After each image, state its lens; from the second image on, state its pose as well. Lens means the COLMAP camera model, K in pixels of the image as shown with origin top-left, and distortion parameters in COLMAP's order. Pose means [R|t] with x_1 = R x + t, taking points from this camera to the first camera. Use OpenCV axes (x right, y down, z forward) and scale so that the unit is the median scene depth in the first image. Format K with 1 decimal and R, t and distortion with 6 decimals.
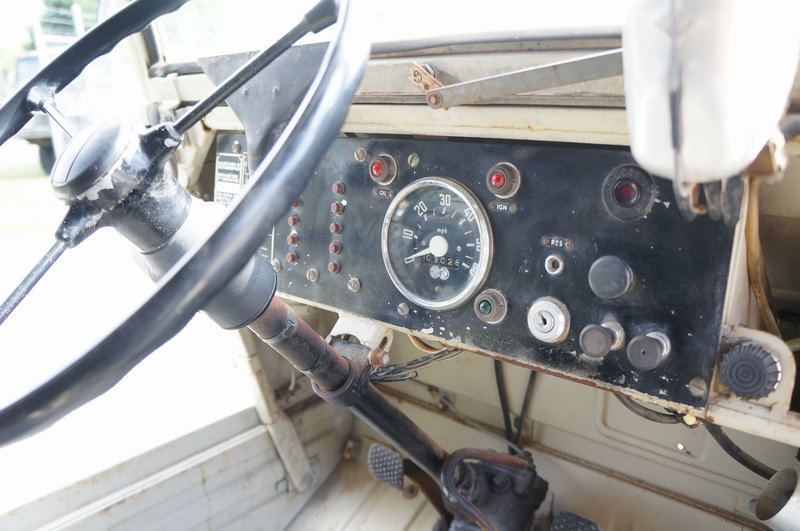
lens RADIAL K [[638.7, 0, 399.1], [0, 638.7, 265.1], [0, 0, 1]] dist [-0.149393, 0.094321]
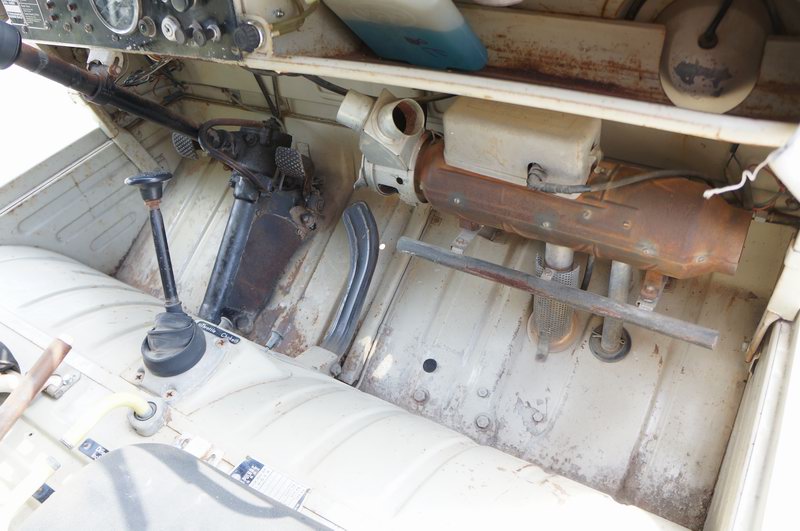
lens RADIAL K [[638.7, 0, 401.2], [0, 638.7, 266.8], [0, 0, 1]] dist [-0.149393, 0.094321]
pose [[0.981687, -0.188491, 0.027602, 0.401478], [0.159311, 0.891743, 0.423574, 0.030245], [-0.104454, -0.411419, 0.905441, -0.531919]]
